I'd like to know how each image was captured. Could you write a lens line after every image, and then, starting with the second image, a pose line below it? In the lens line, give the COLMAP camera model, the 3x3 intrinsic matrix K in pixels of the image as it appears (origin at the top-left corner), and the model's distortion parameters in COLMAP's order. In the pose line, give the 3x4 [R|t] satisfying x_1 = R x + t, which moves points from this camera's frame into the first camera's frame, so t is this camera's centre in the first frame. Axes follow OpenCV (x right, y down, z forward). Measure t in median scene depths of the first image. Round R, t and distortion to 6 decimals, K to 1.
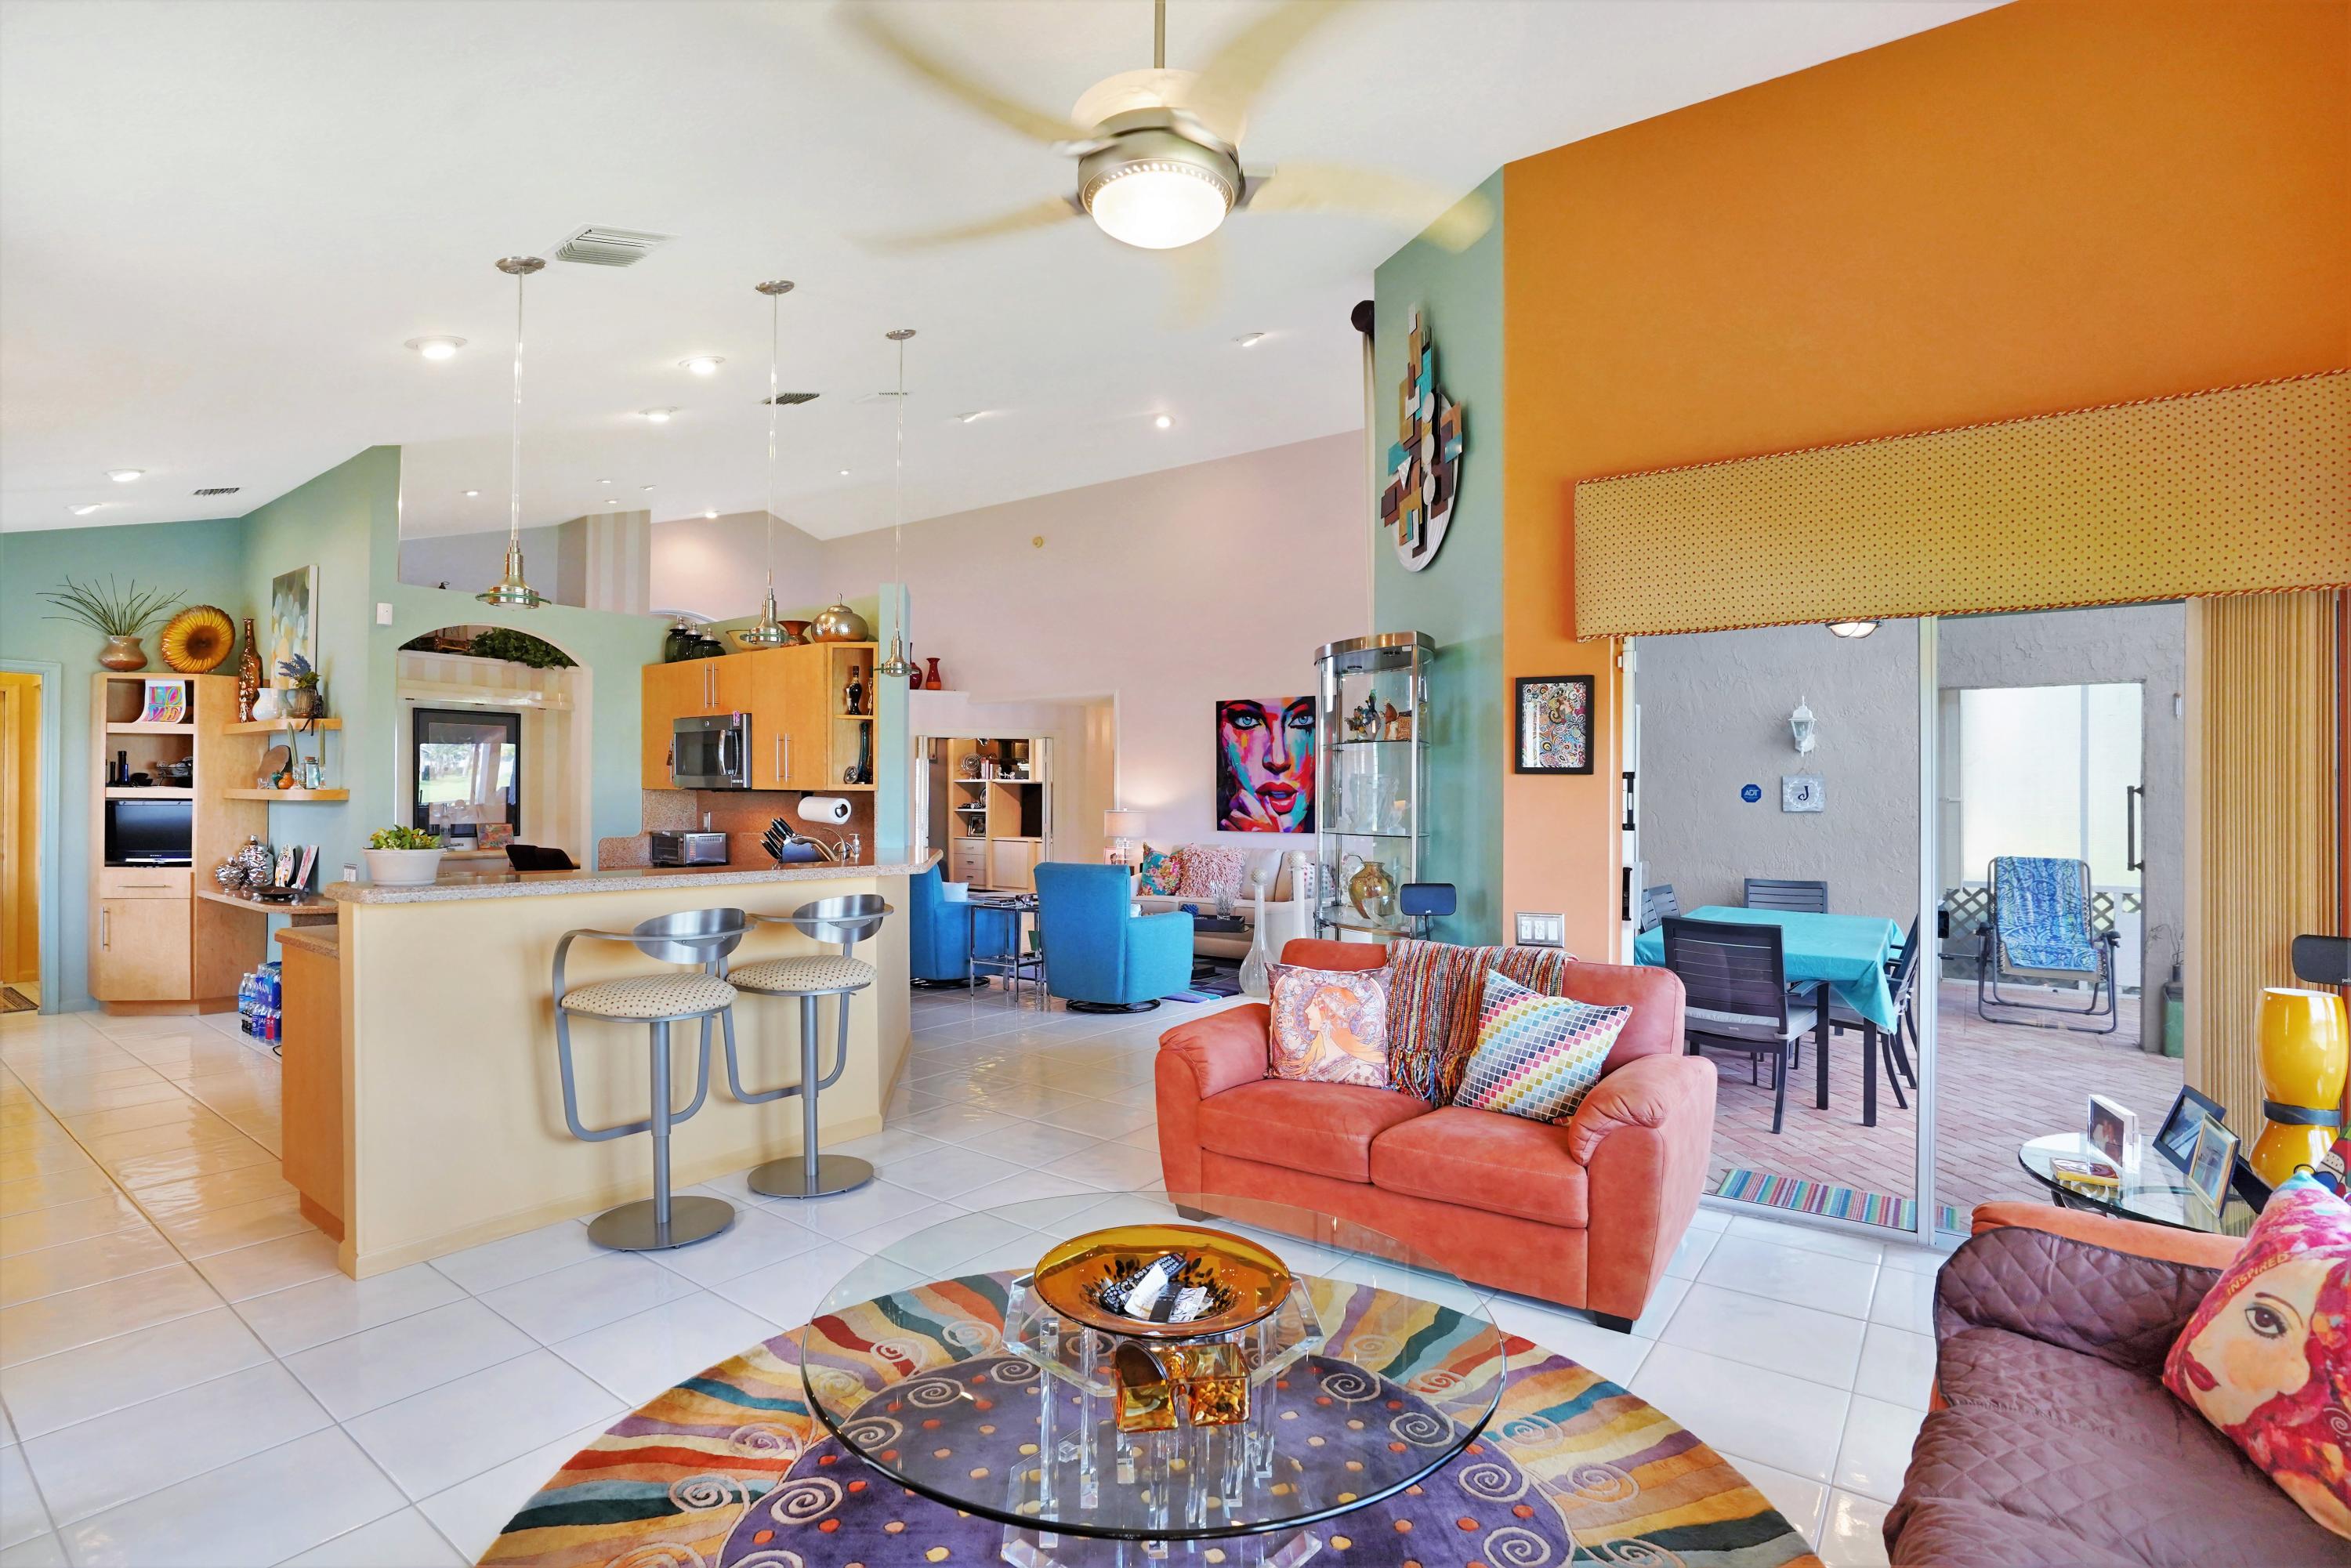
lens RADIAL K [[1135.7, 0, 1187.5], [0, 1135.7, 794.7], [0, 0, 1]] dist [-0.039010, 0.013259]
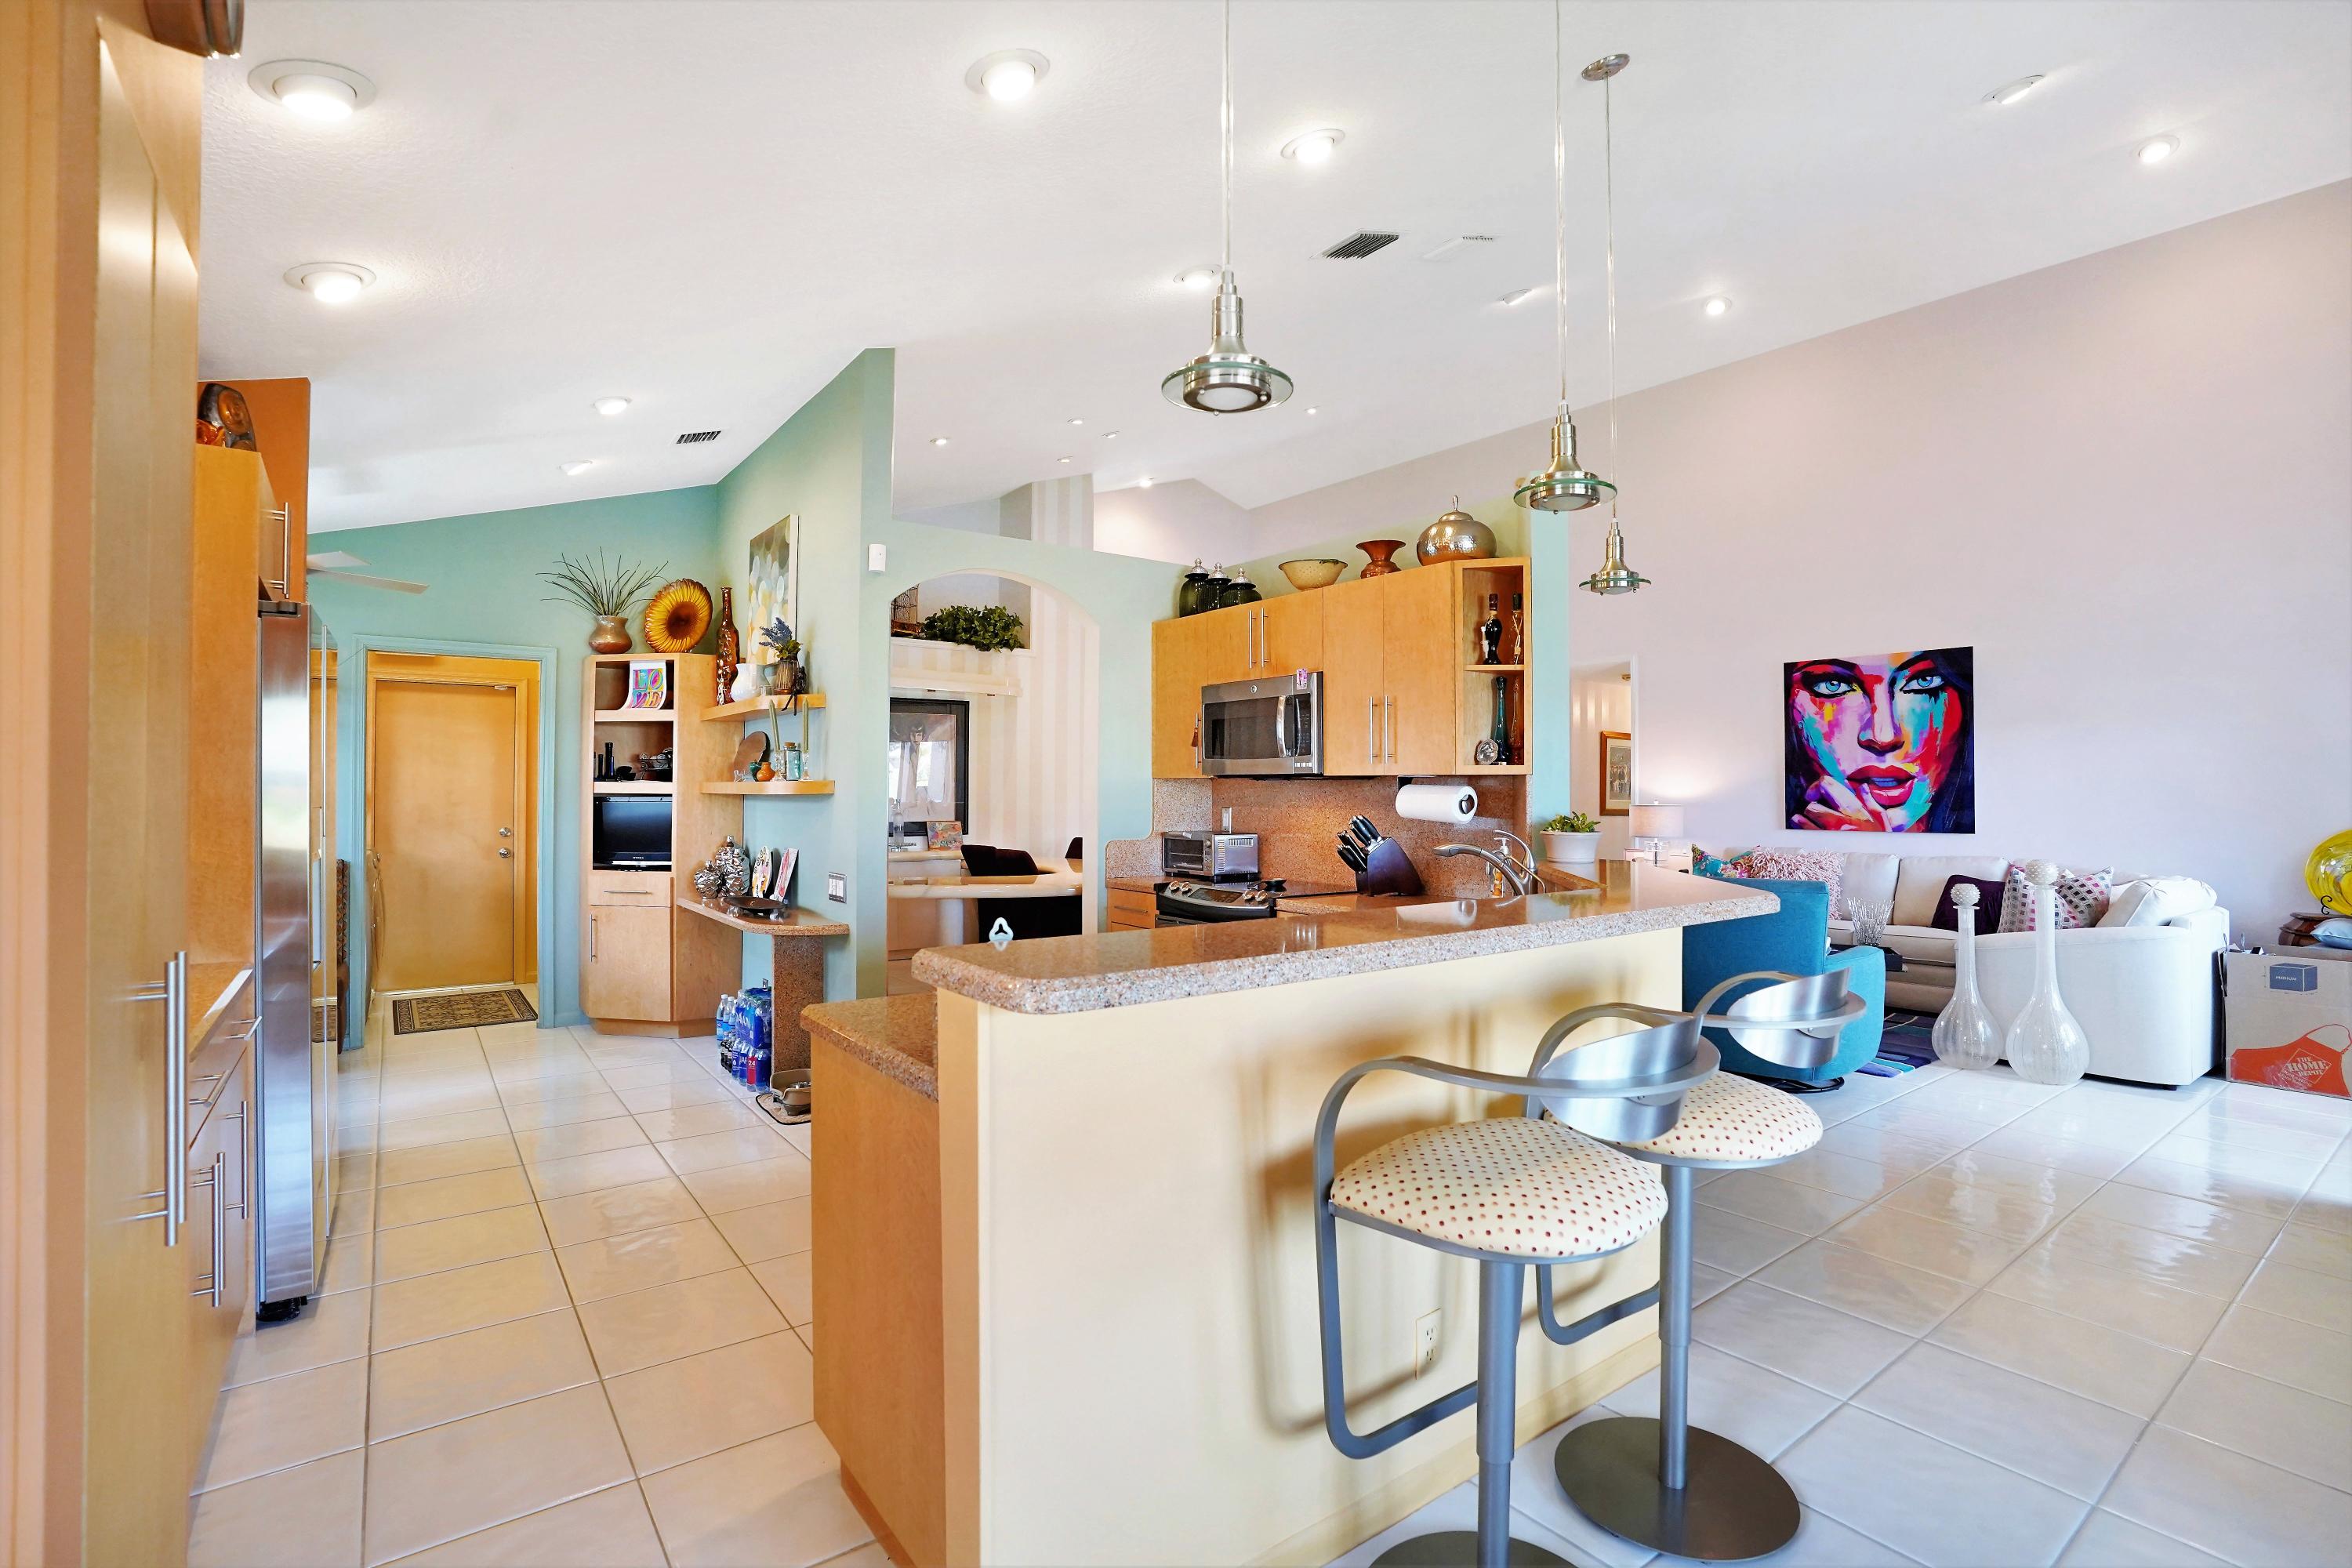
lens RADIAL K [[1109.5, 0, 1178.7], [0, 1109.5, 767.5], [0, 0, 1]] dist [-0.058575, 0.000226]
pose [[0.957472, -0.013004, -0.288233, -0.254258], [0.007000, 0.999737, -0.021854, 0.004483], [0.288441, 0.018907, 0.957311, 0.276097]]
